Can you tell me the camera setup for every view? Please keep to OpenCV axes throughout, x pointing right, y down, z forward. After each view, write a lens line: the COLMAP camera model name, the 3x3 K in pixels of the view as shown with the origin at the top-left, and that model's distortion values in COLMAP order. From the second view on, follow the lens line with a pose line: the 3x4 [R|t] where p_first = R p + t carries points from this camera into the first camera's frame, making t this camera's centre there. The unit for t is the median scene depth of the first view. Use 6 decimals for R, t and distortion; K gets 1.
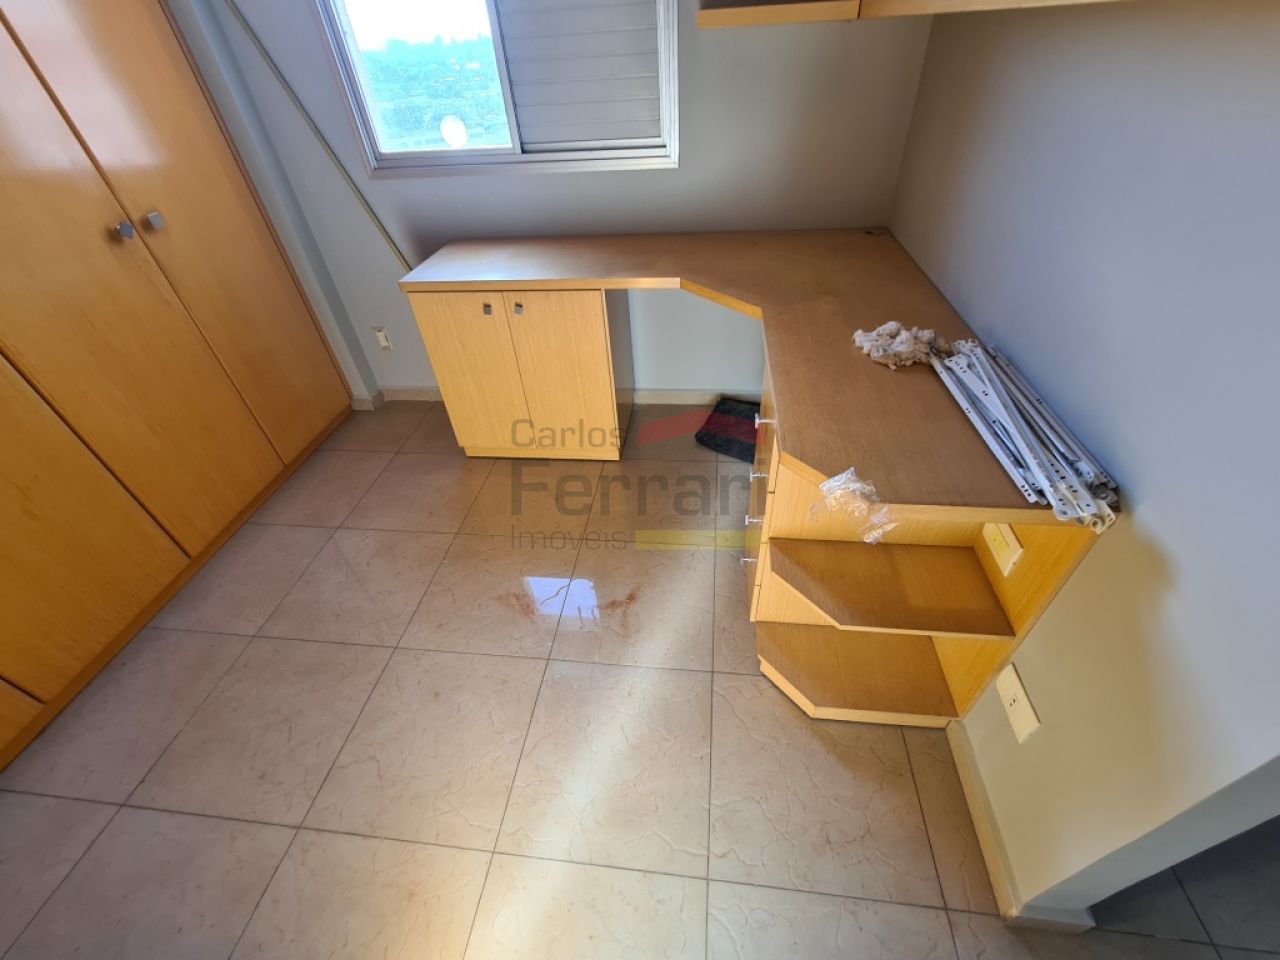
lens RADIAL K [[522.1, 0, 642.8], [0, 522.1, 481.9], [0, 0, 1]] dist [-0.002443, 0.000525]
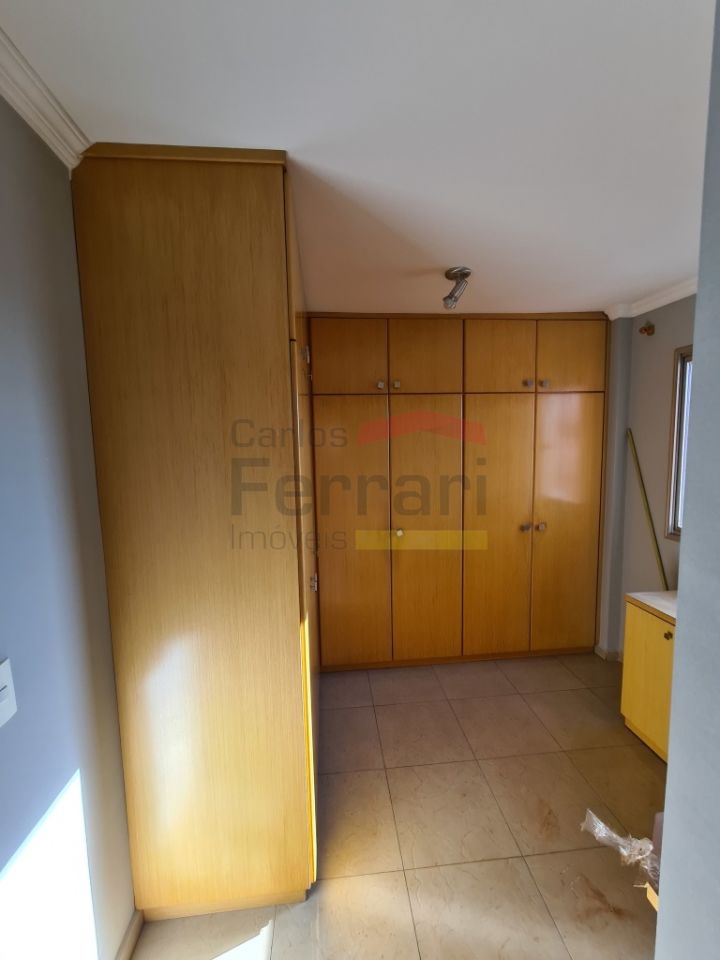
lens RADIAL K [[391.6, 0, 360.3], [0, 391.6, 480.7], [0, 0, 1]] dist [-0.002443, 0.000525]
pose [[0.204150, 0.142899, -0.968454, 0.493764], [-0.623972, 0.781278, -0.016253, -0.122407], [0.754309, 0.607606, 0.248663, -0.141670]]
